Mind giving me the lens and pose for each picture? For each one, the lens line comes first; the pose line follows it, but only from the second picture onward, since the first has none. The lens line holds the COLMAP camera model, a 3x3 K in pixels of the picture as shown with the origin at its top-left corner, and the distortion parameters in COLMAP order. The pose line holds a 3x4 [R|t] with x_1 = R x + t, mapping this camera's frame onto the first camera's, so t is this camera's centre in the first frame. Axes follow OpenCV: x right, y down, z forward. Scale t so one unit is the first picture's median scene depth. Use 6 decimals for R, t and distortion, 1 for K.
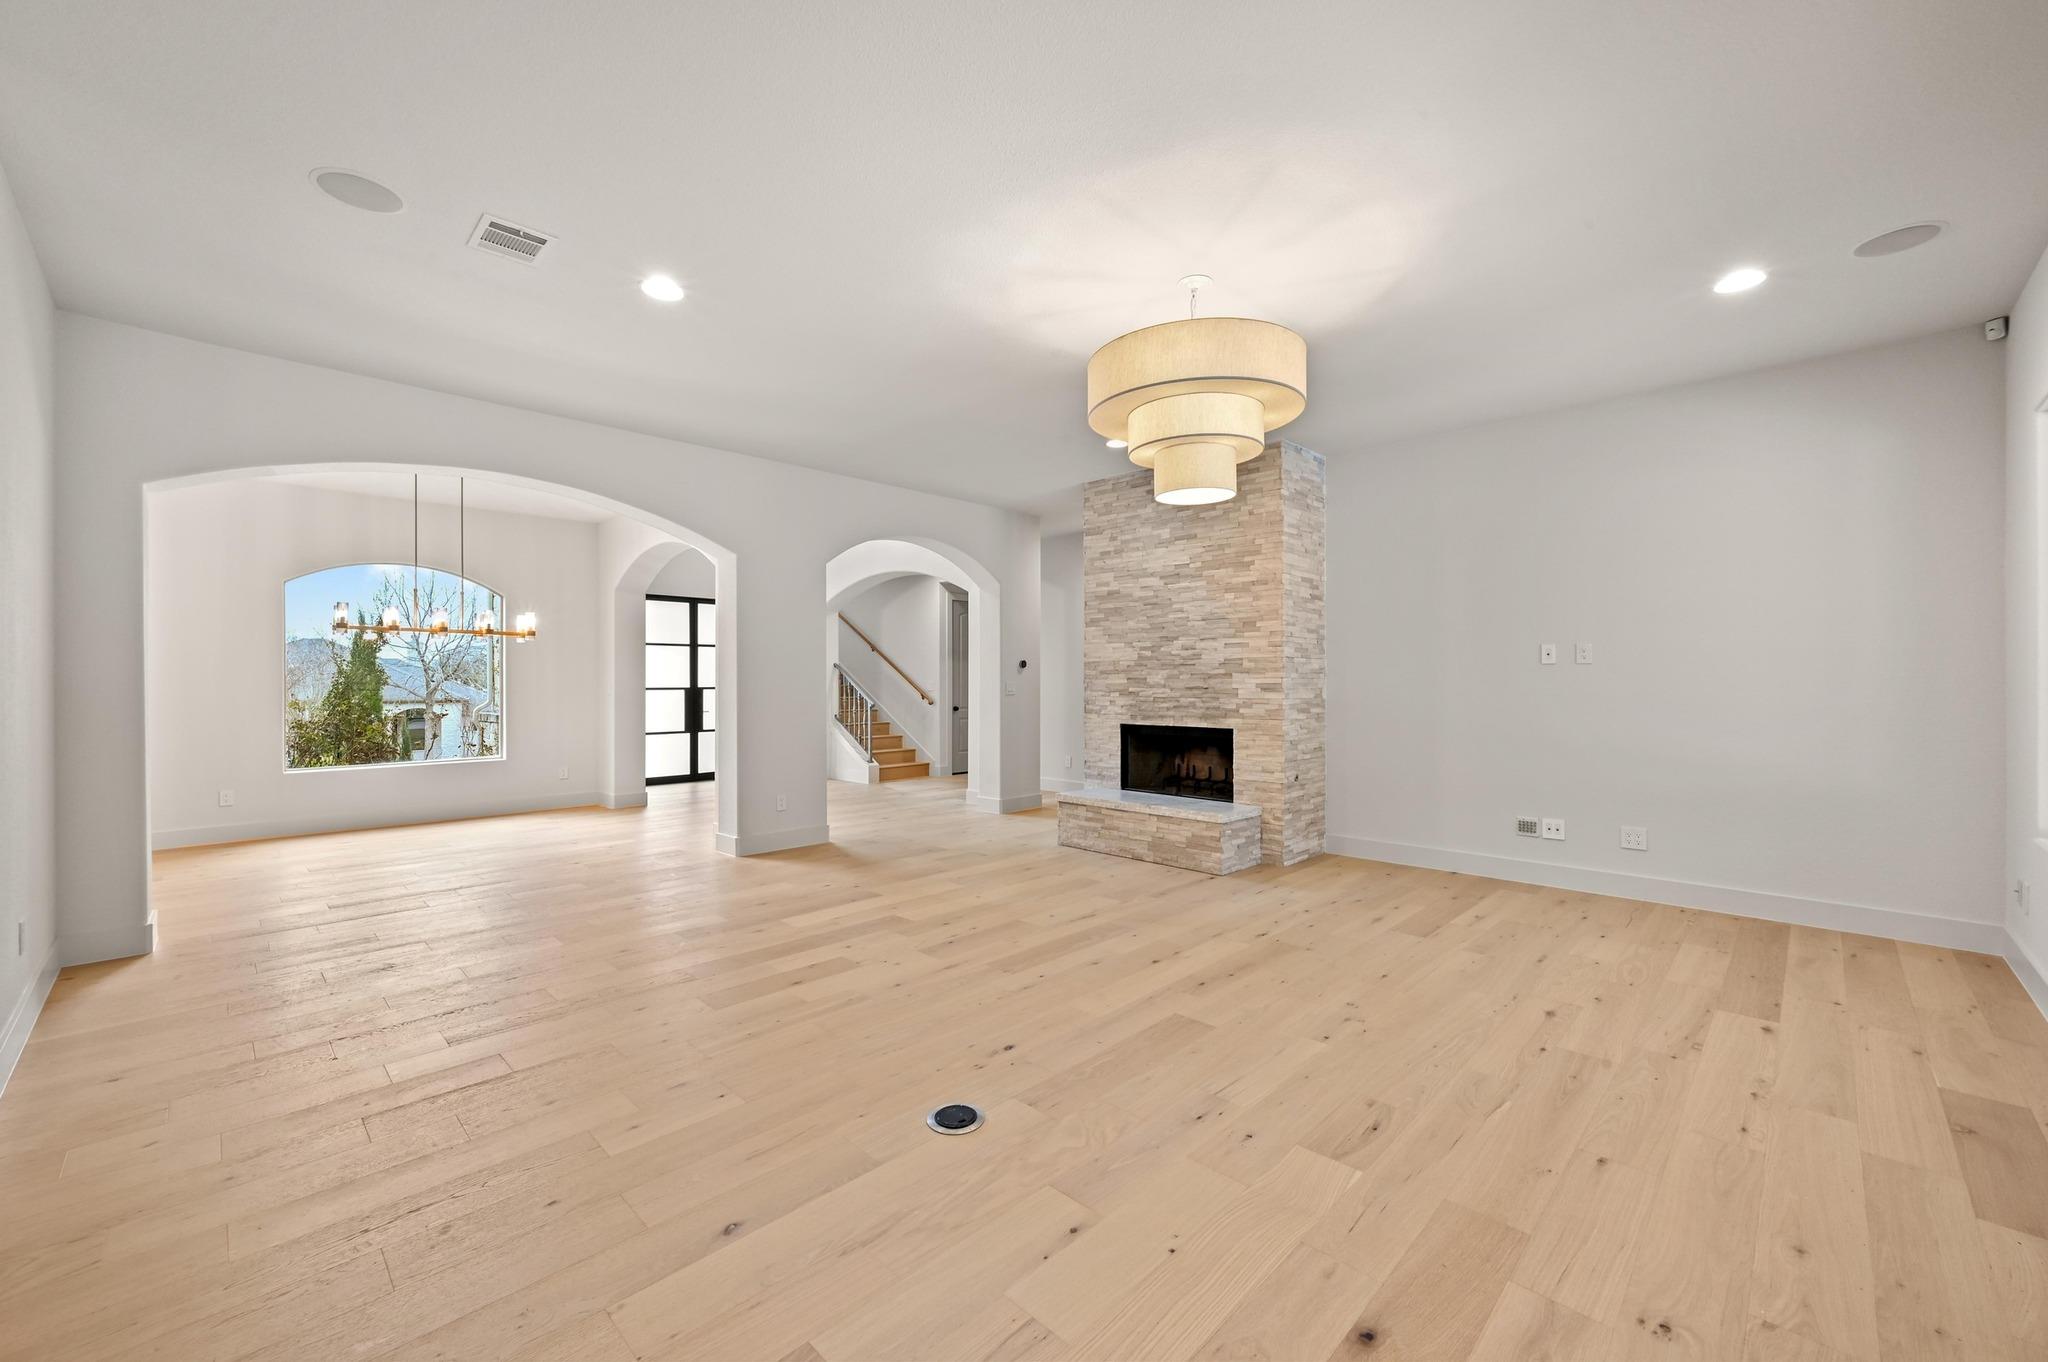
lens RADIAL K [[803.2, 0, 1016.2], [0, 803.2, 682.2], [0, 0, 1]] dist [0.002647, 0.000010]
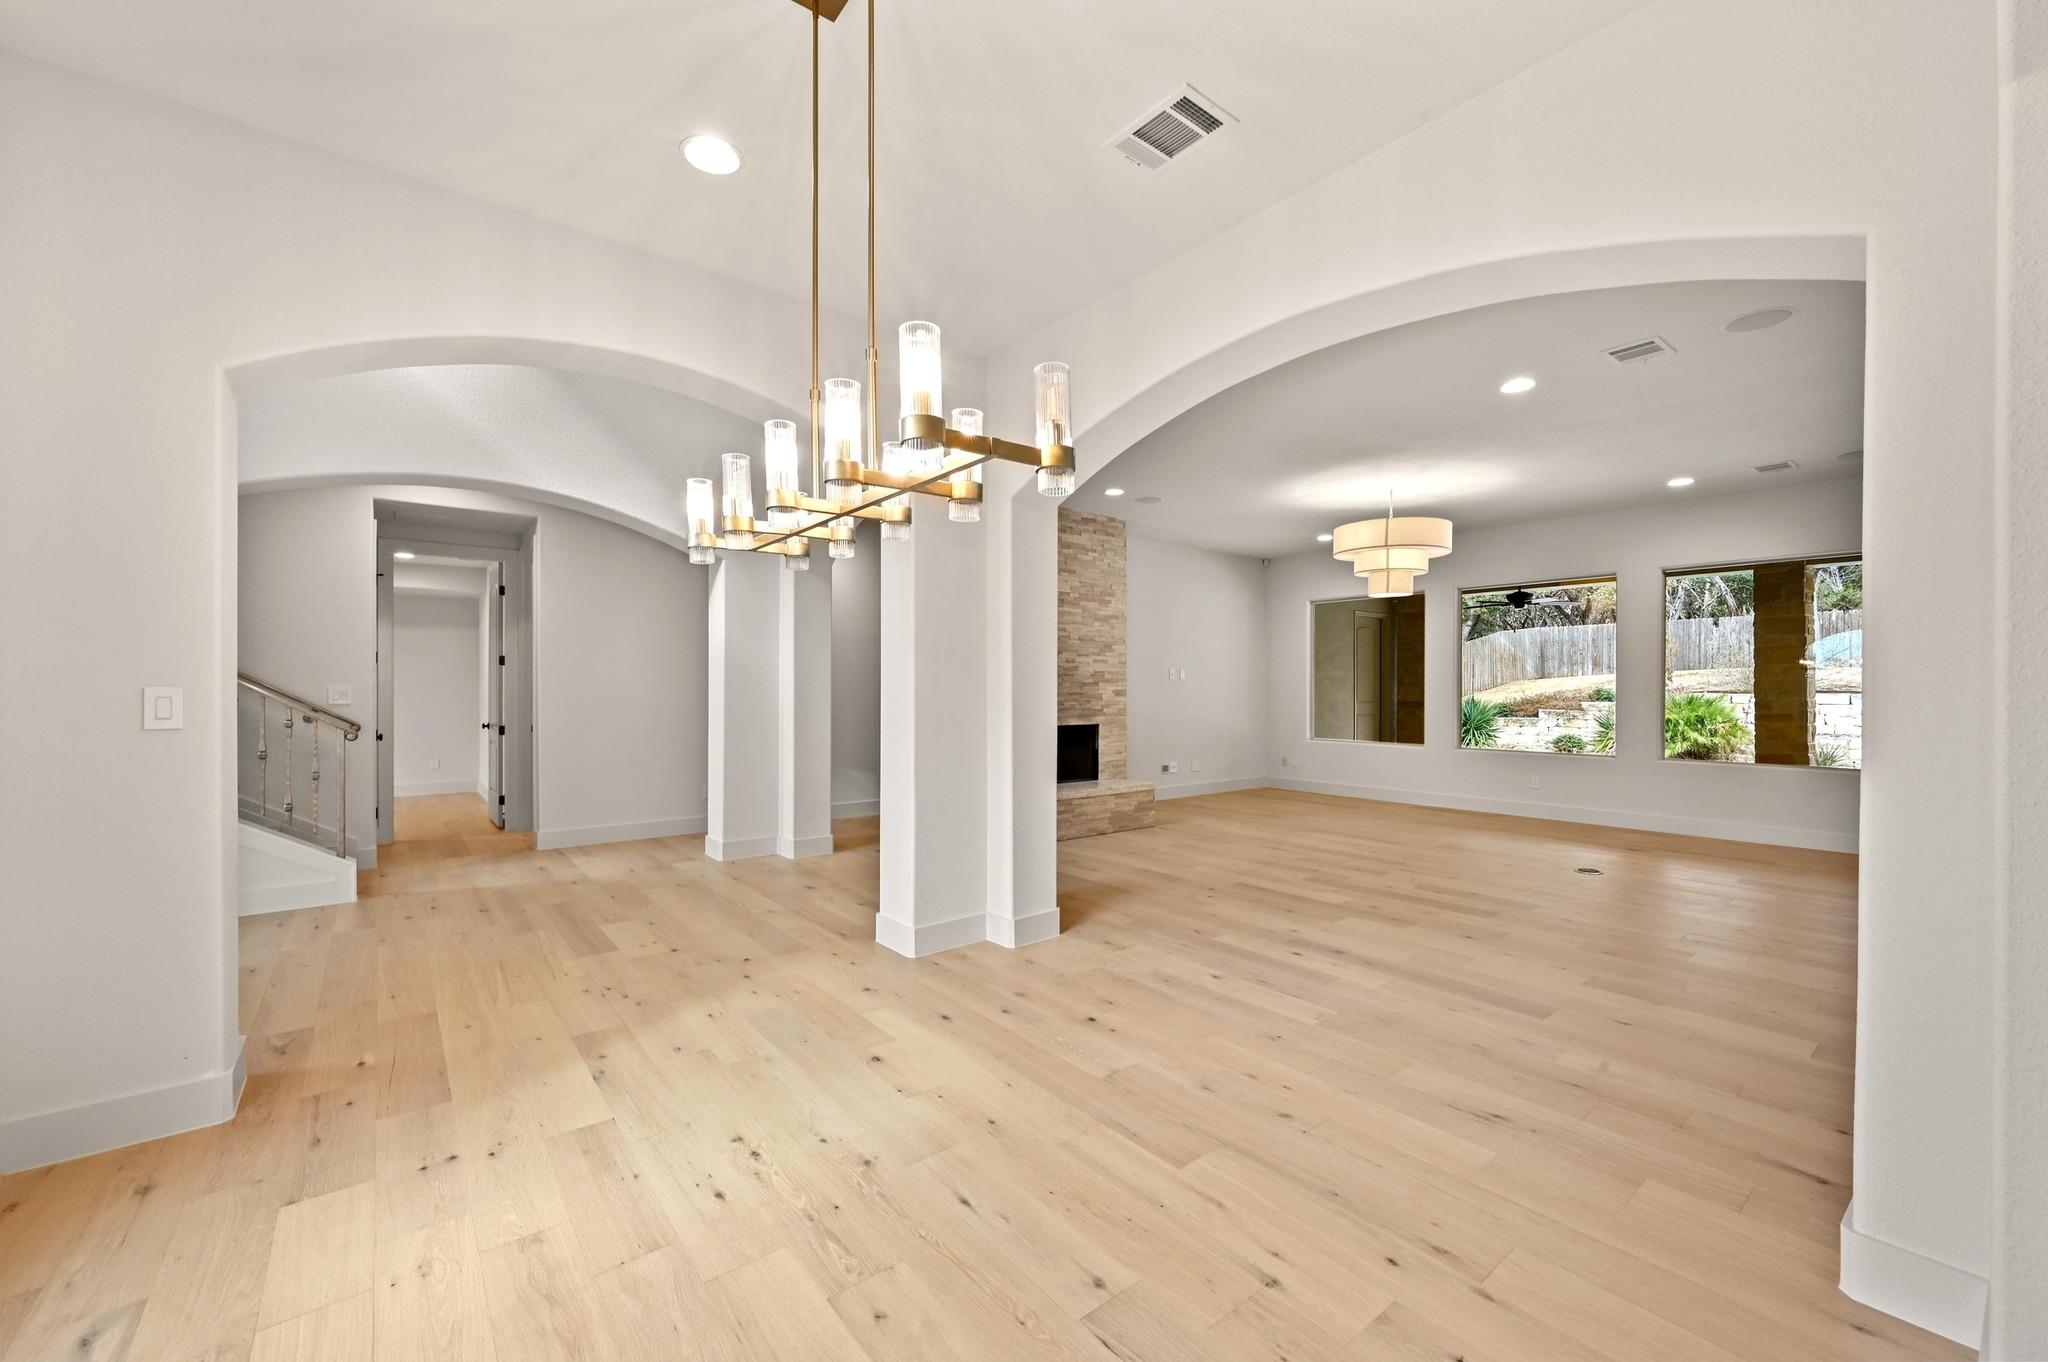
lens RADIAL K [[815.7, 0, 1026.9], [0, 815.7, 691.2], [0, 0, 1]] dist [-0.001727, 0.000057]
pose [[0.116436, -0.003438, 0.993192, -1.081406], [-0.001476, 0.999992, 0.003635, -0.001102], [-0.993197, -0.001889, 0.116430, 0.958080]]
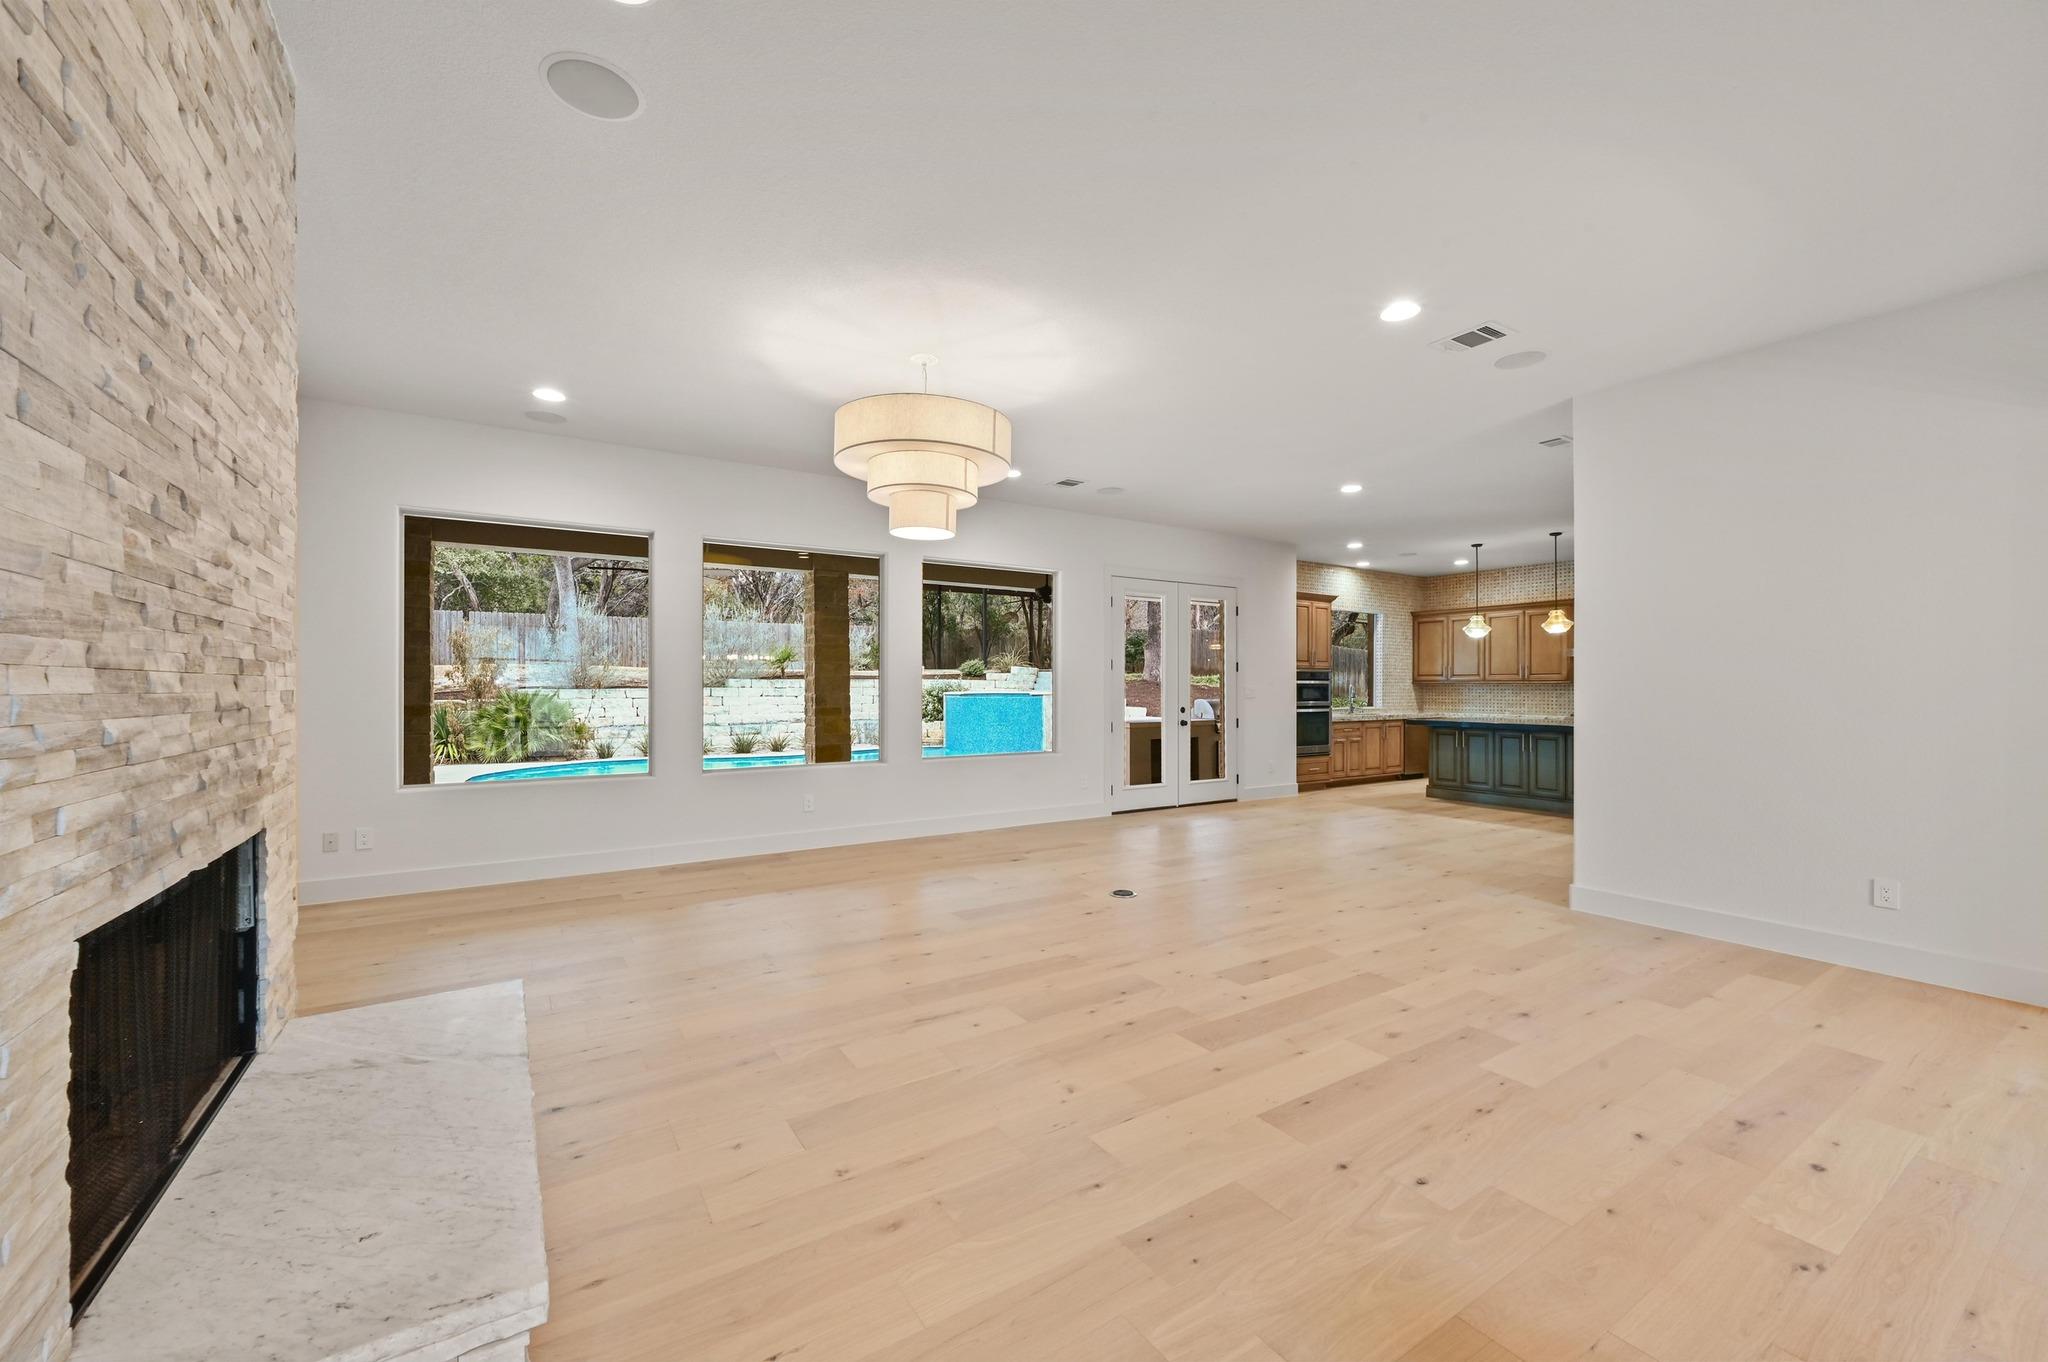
lens RADIAL K [[808.7, 0, 1018.5], [0, 808.7, 683.4], [0, 0, 1]] dist [0.000756, -0.000035]
pose [[-0.976604, -0.000396, 0.215047, -0.105964], [-0.000947, 0.999997, -0.002457, -0.001227], [-0.215045, -0.002604, -0.976601, 1.254570]]
